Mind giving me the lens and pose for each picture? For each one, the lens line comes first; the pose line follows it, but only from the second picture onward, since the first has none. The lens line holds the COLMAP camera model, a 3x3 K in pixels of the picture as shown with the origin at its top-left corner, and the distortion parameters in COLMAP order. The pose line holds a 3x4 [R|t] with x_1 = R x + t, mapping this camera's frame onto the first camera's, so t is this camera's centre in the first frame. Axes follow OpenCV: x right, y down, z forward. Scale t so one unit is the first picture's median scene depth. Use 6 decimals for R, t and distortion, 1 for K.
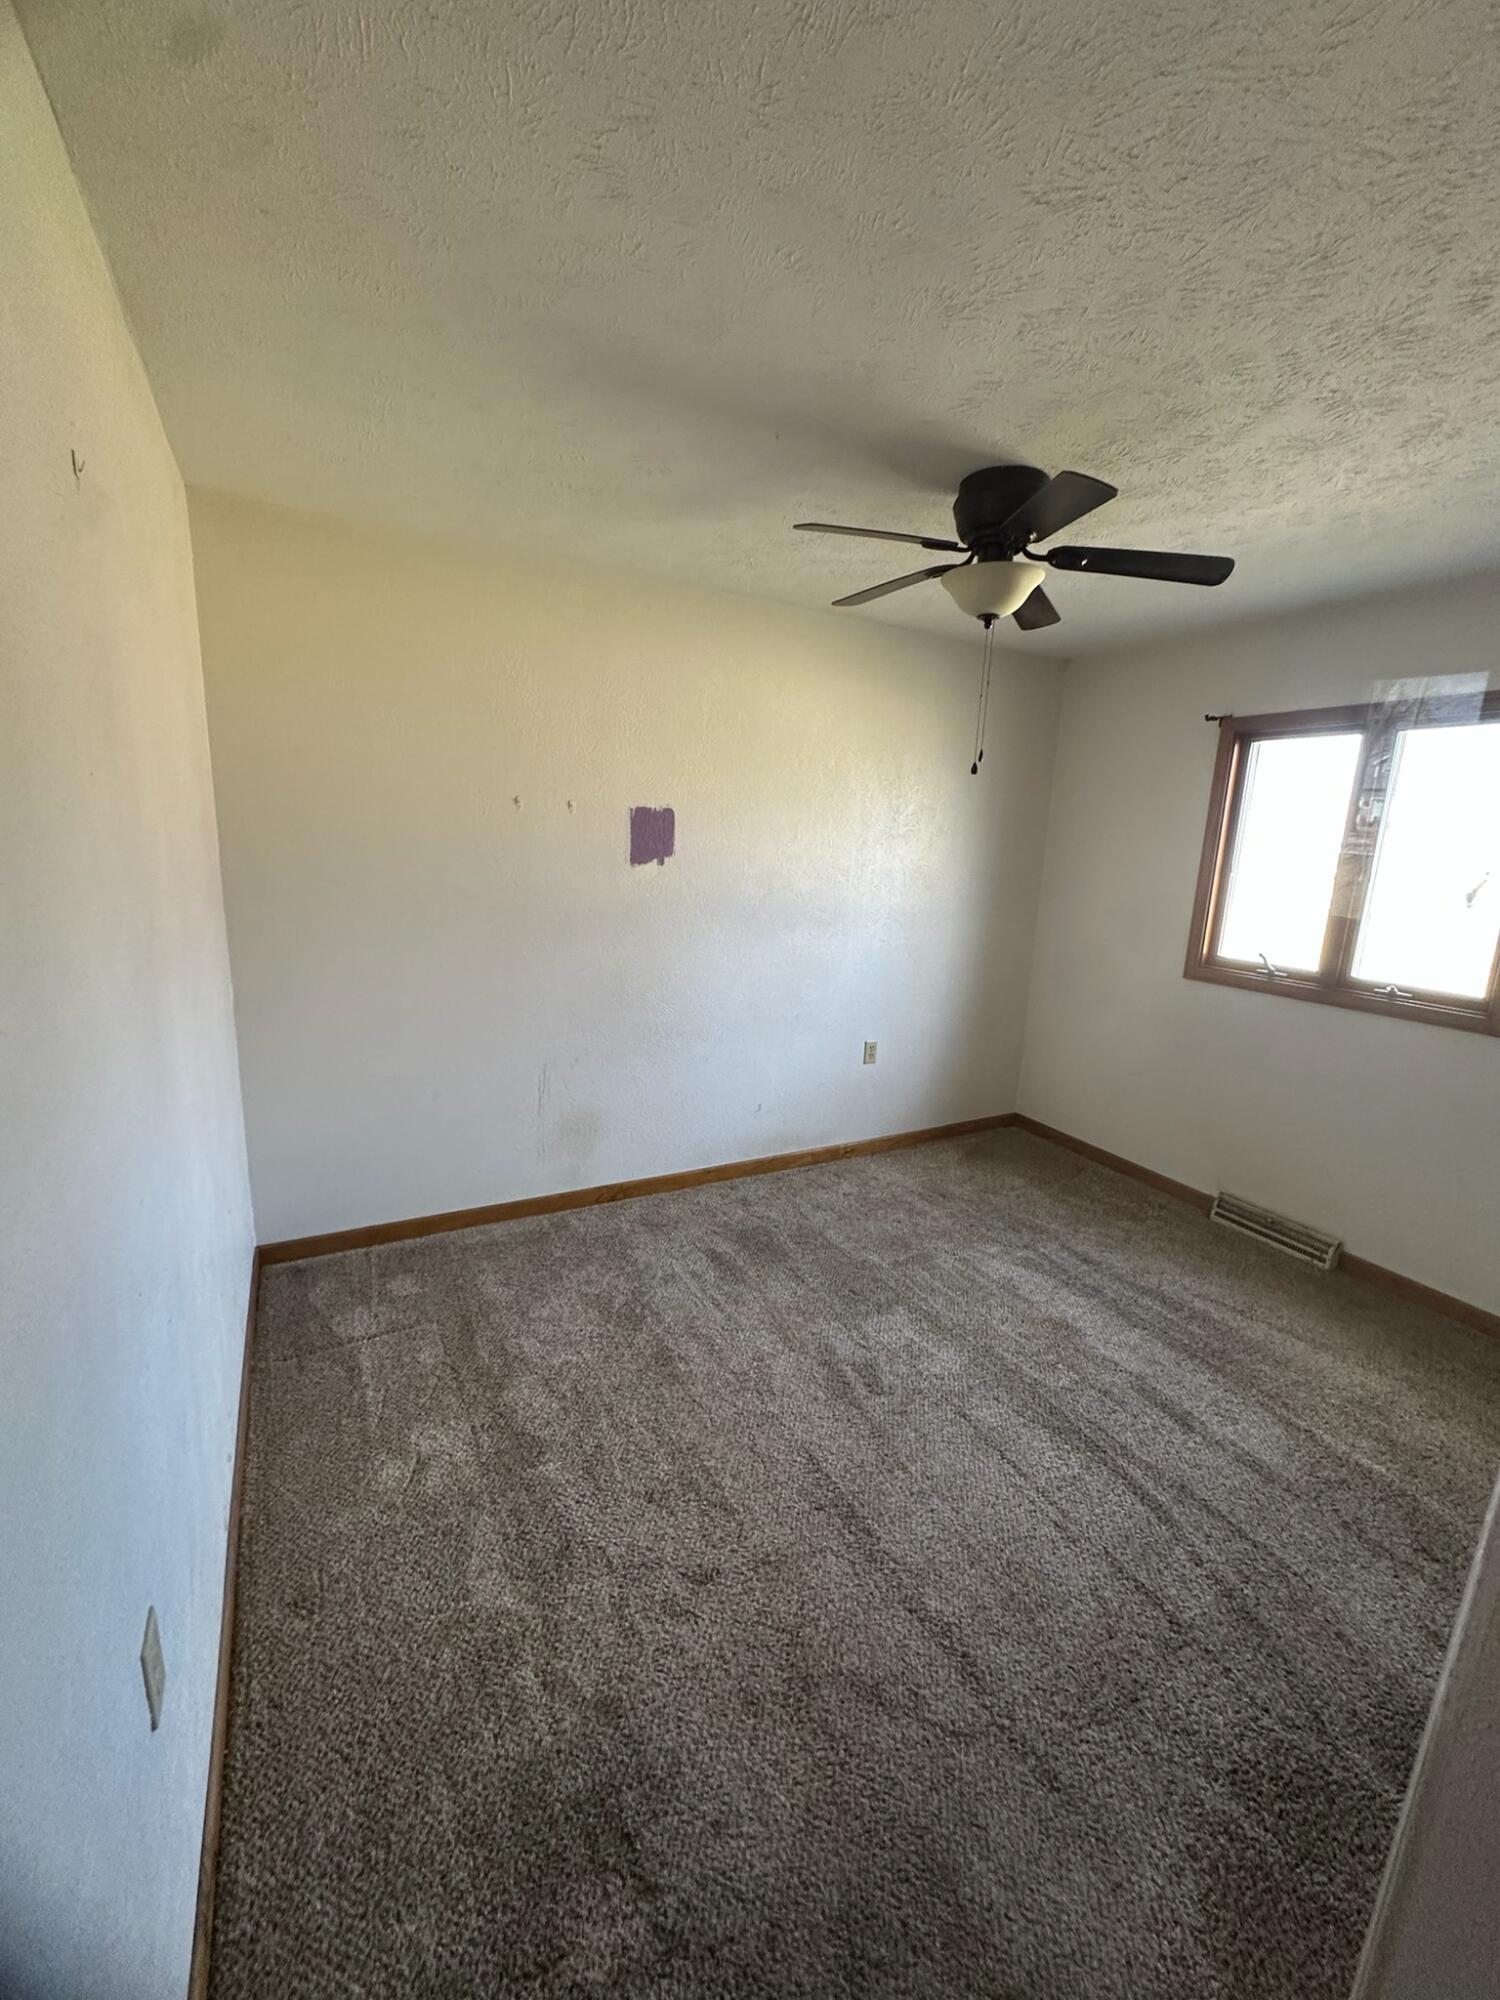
lens RADIAL K [[797.6, 0, 751.9], [0, 797.6, 998.7], [0, 0, 1]] dist [-0.001922, 0.001284]
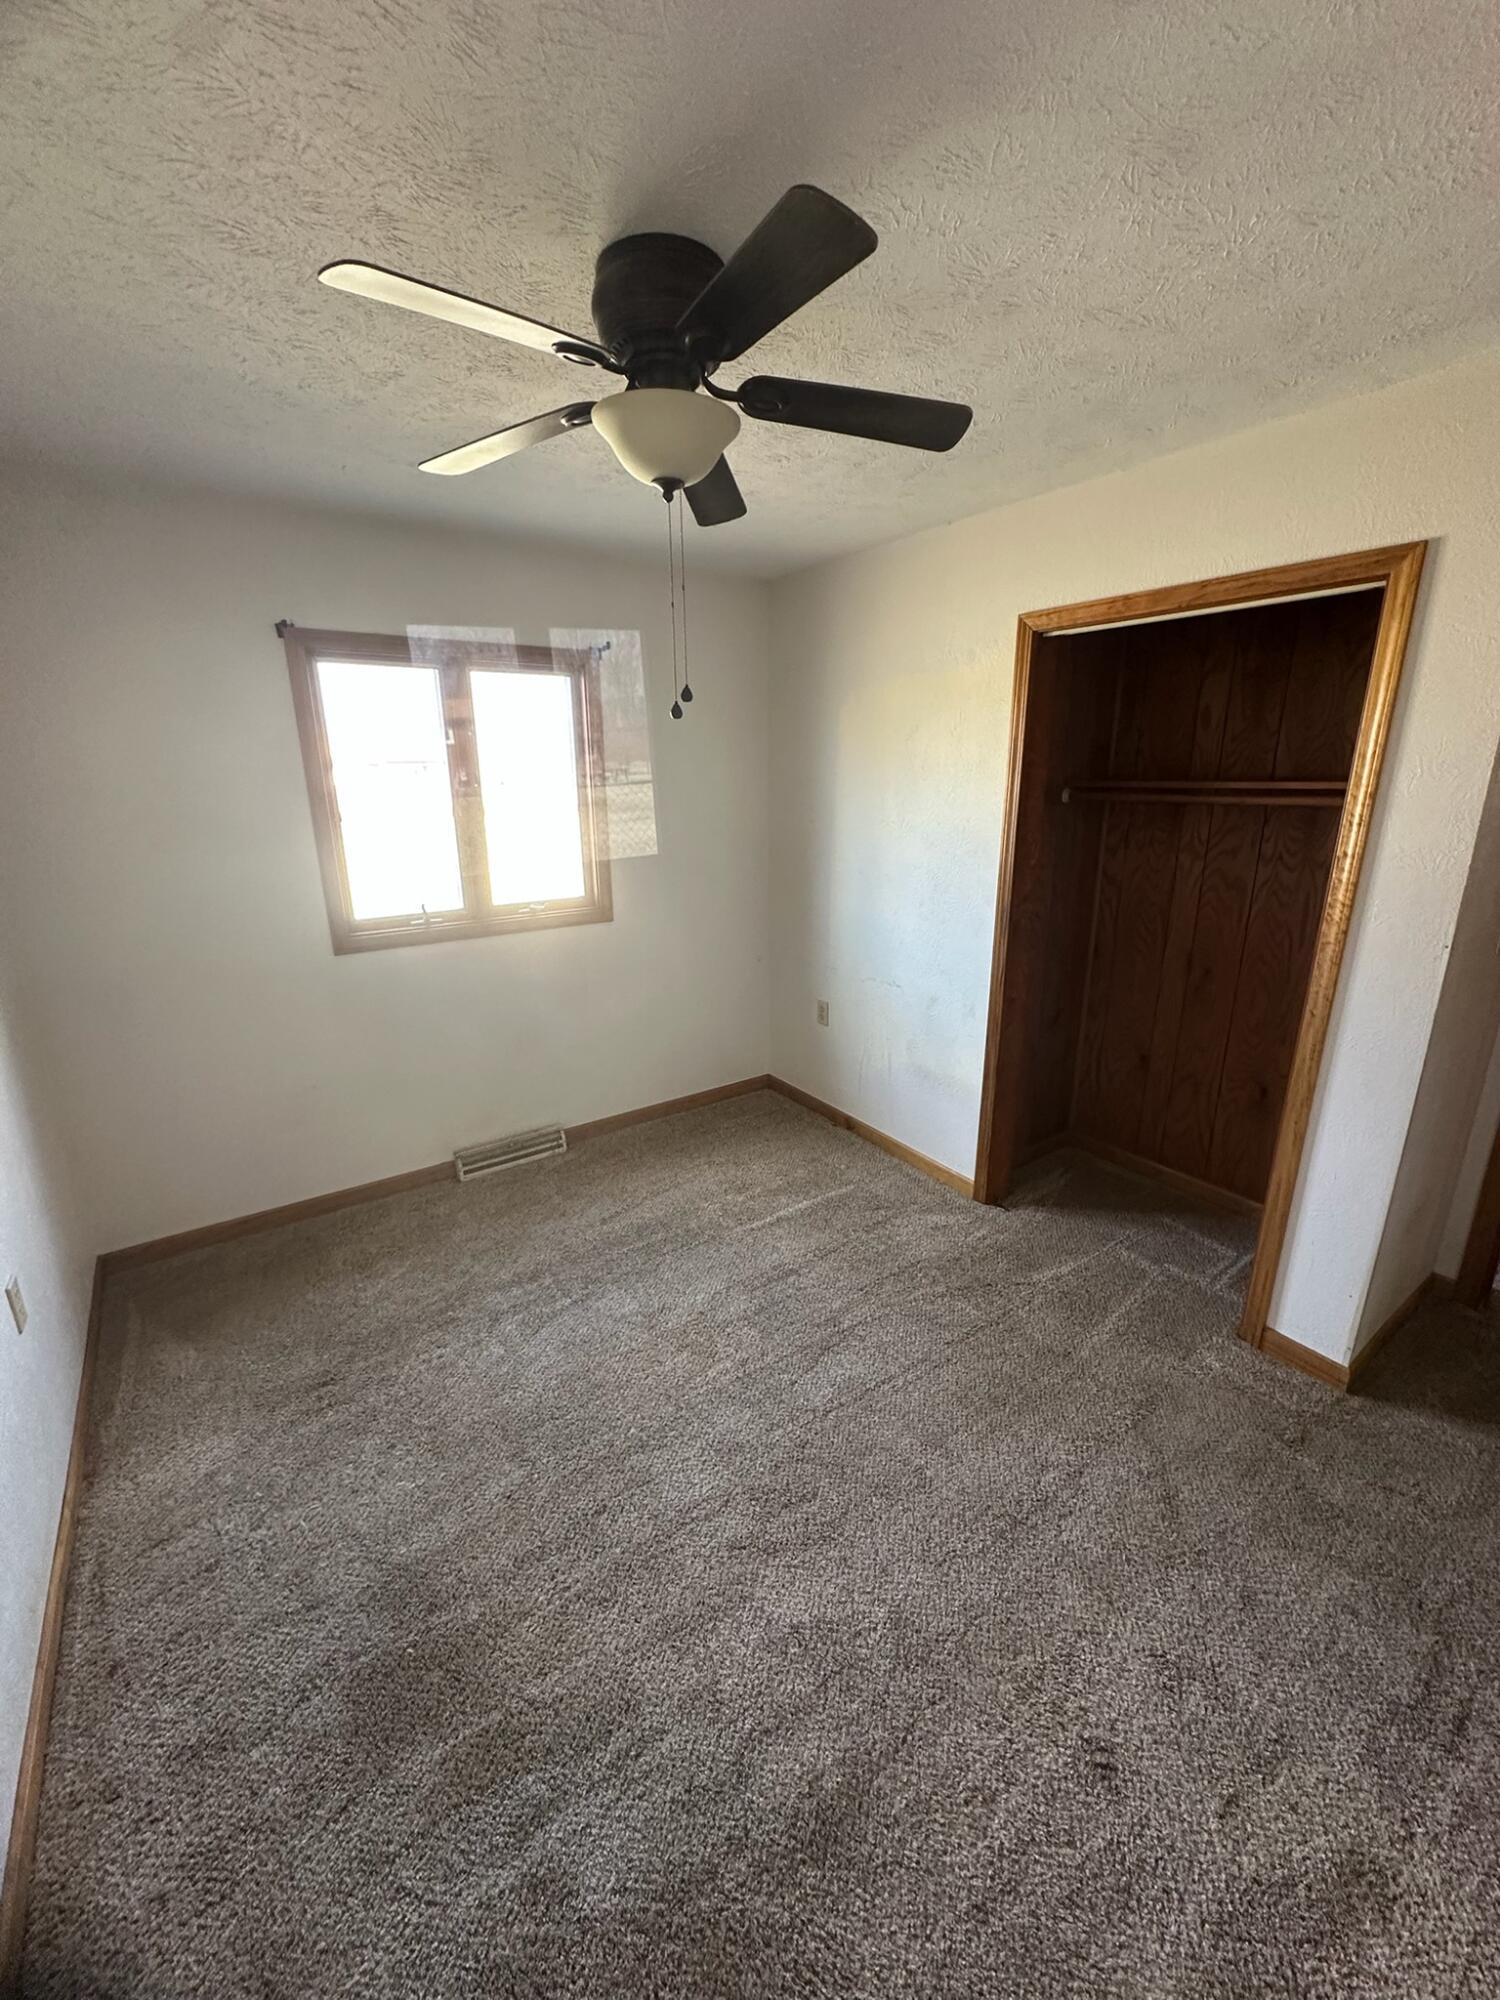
lens RADIAL K [[797.6, 0, 753.5], [0, 797.6, 998.7], [0, 0, 1]] dist [-0.001922, 0.001284]
pose [[-0.114236, -0.316033, 0.941846, -0.339166], [0.207216, 0.919620, 0.333708, -0.196679], [-0.971603, 0.233287, -0.039567, 0.727656]]
